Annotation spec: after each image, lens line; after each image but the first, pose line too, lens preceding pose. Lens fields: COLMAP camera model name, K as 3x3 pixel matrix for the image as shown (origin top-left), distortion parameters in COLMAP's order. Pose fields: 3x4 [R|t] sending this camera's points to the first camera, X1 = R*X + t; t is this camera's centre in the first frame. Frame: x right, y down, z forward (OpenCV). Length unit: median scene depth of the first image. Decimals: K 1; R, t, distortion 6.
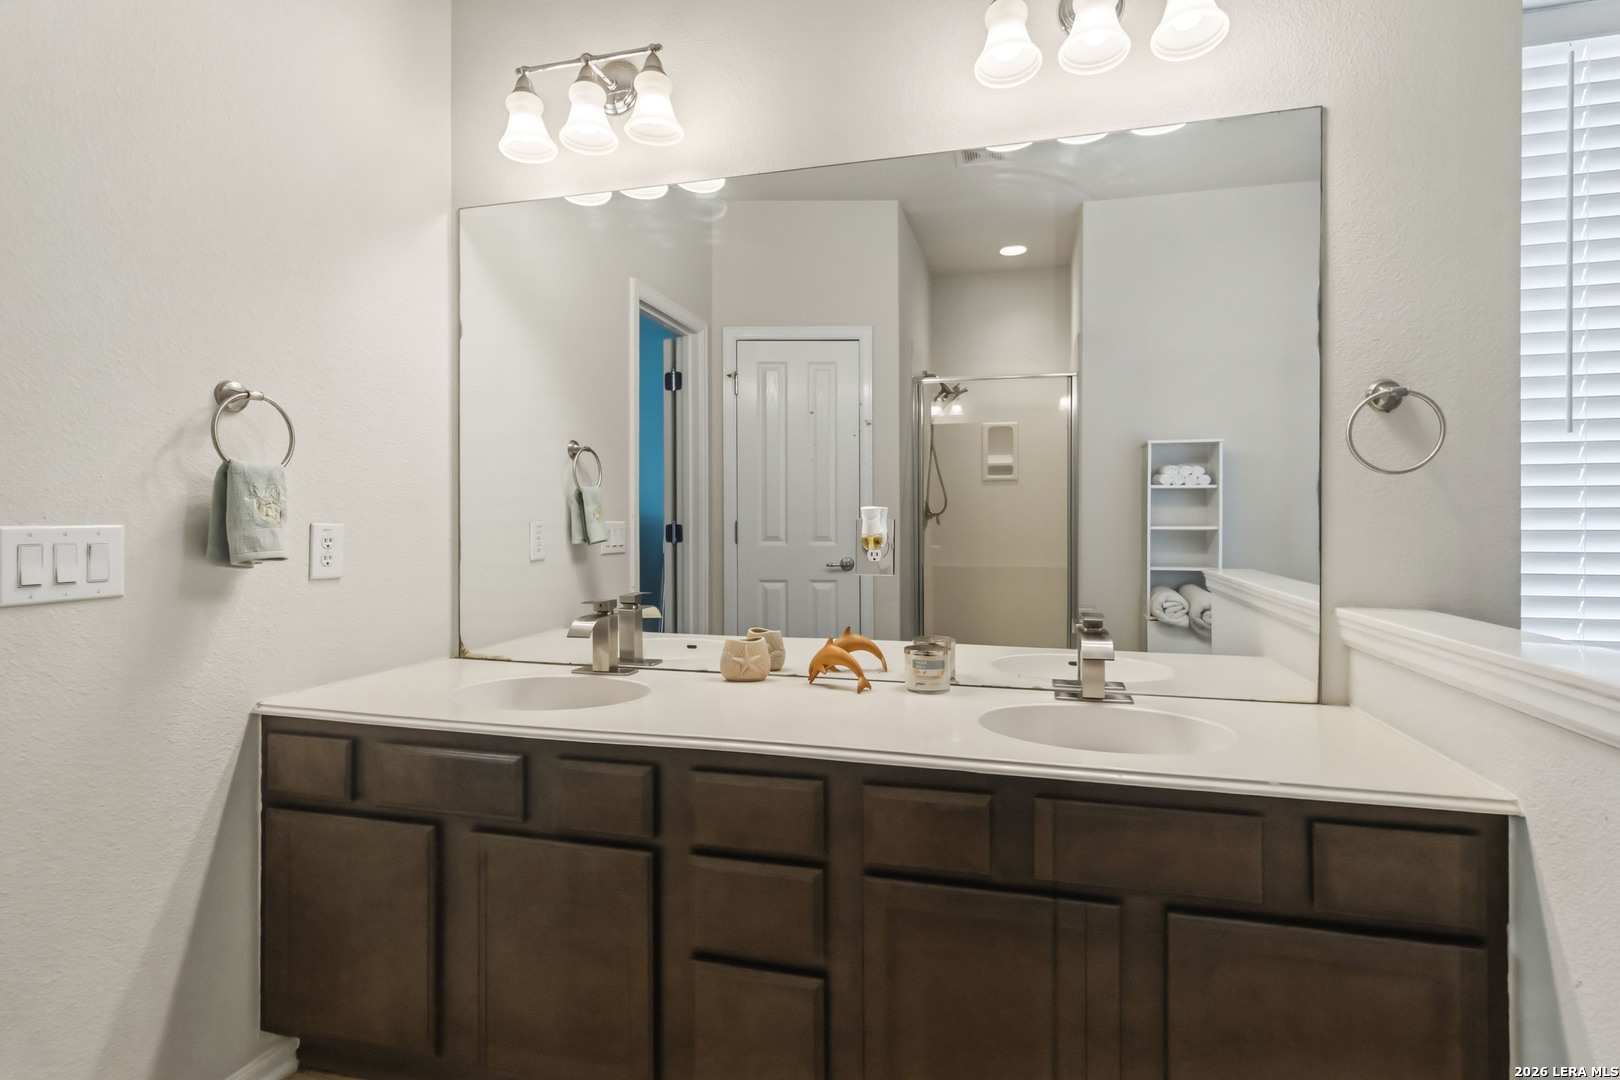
lens RADIAL K [[761.2, 0, 813.3], [0, 761.2, 529.5], [0, 0, 1]] dist [0.001977, 0.007489]
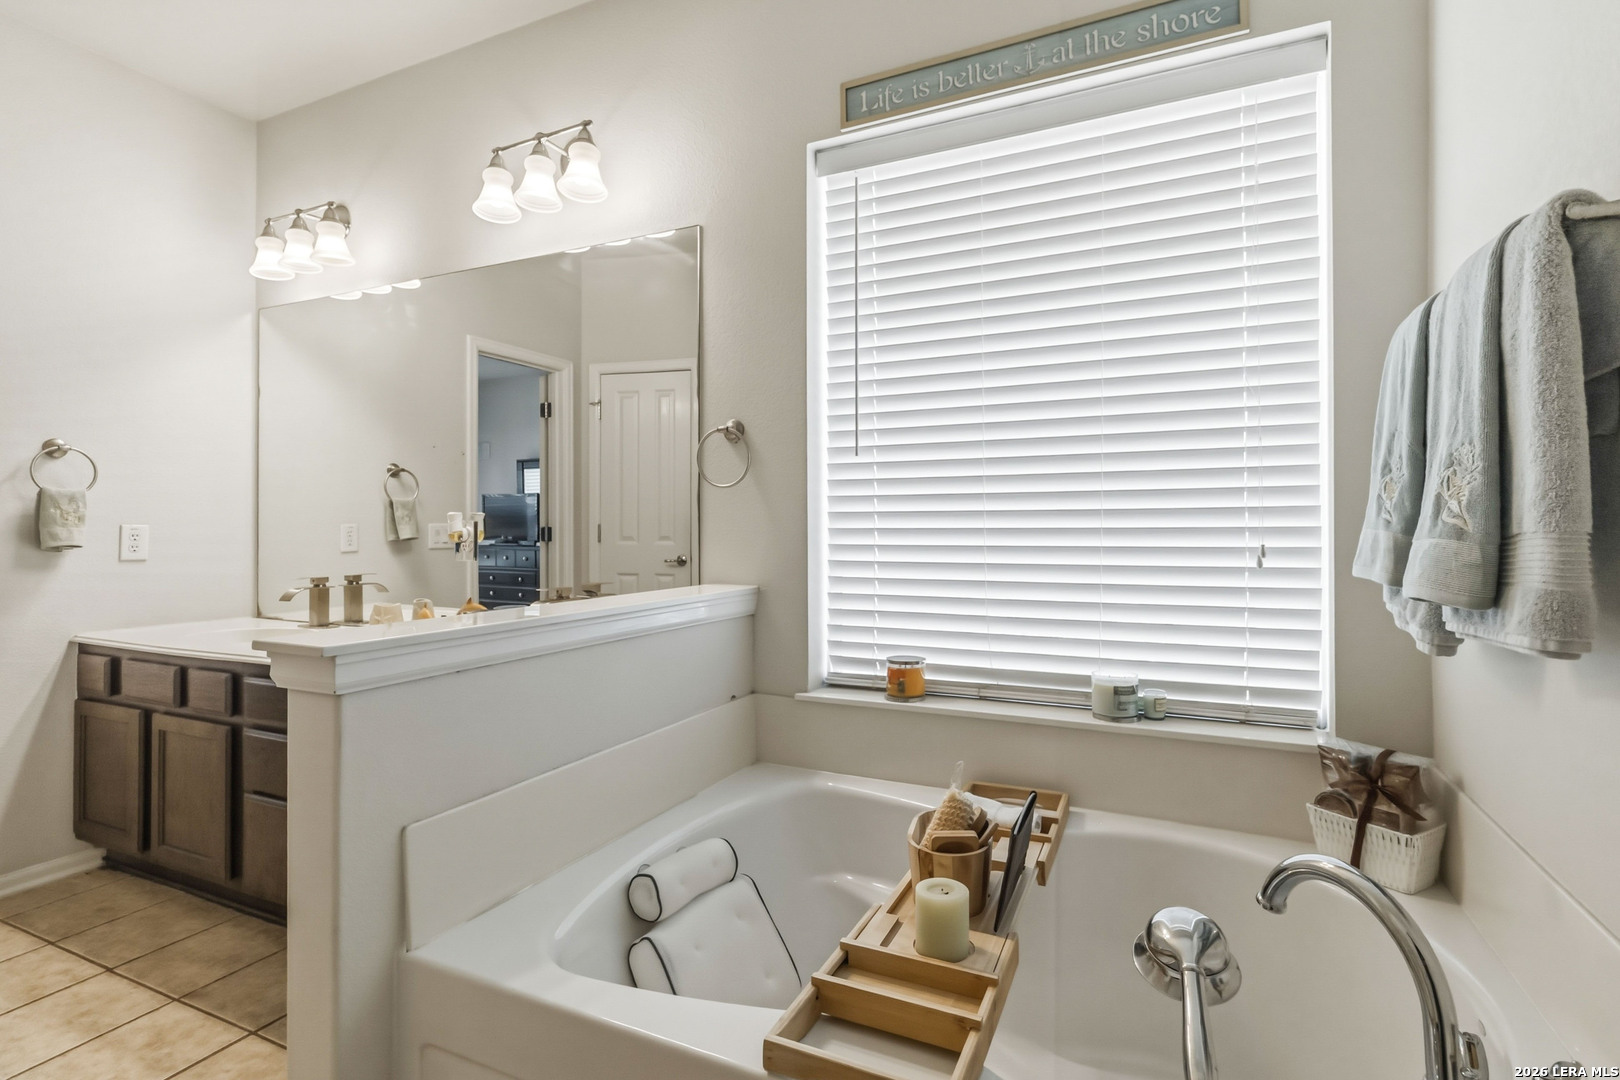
lens RADIAL K [[776.4, 0, 808.5], [0, 776.4, 524.2], [0, 0, 1]] dist [0.014826, 0.000062]
pose [[0.981284, -0.002156, -0.192553, 1.041383], [-0.000130, 0.999930, -0.011859, 0.009279], [0.192565, 0.011662, 0.981215, -0.320002]]
